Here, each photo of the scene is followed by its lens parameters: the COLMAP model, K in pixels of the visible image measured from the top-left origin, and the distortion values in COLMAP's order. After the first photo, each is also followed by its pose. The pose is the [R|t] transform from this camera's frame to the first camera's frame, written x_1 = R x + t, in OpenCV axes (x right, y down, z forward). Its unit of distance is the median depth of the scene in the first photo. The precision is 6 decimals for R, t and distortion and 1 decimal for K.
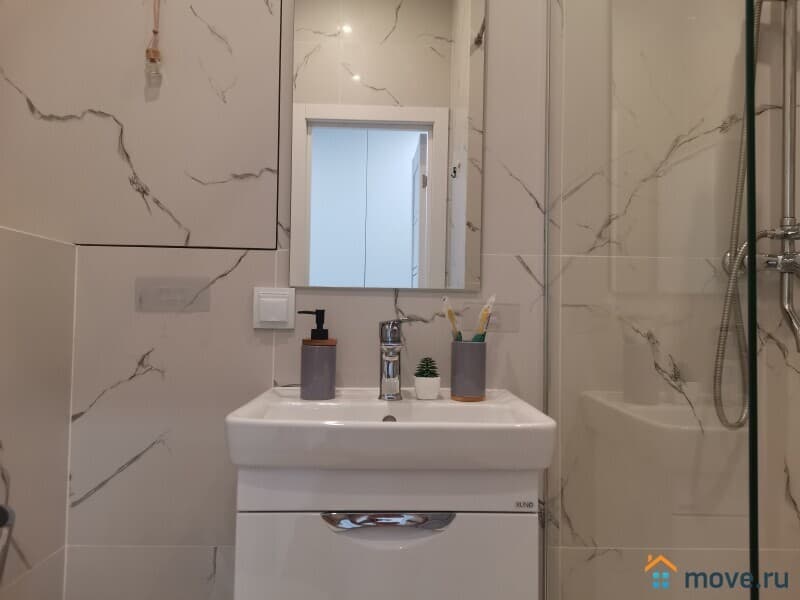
lens RADIAL K [[606.3, 0, 401.1], [0, 606.3, 303.5], [0, 0, 1]] dist [0.053752, -0.033828]
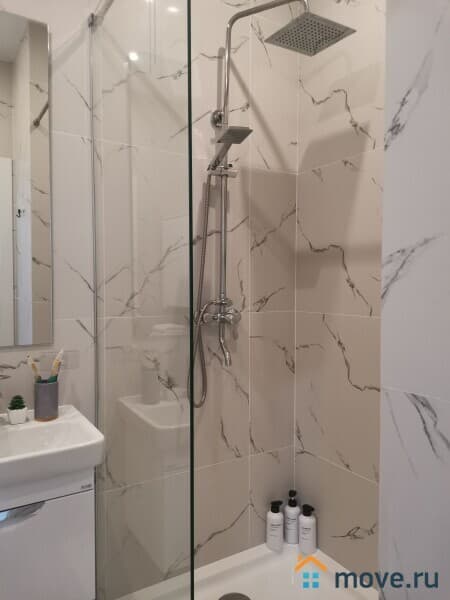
lens RADIAL K [[454.7, 0, 219.4], [0, 454.7, 298.6], [0, 0, 1]] dist [0.053752, -0.033828]
pose [[0.868849, -0.036089, 0.493760, -0.070791], [-0.005848, 0.996522, 0.083126, -0.234076], [-0.495042, -0.075111, 0.865616, -0.202535]]
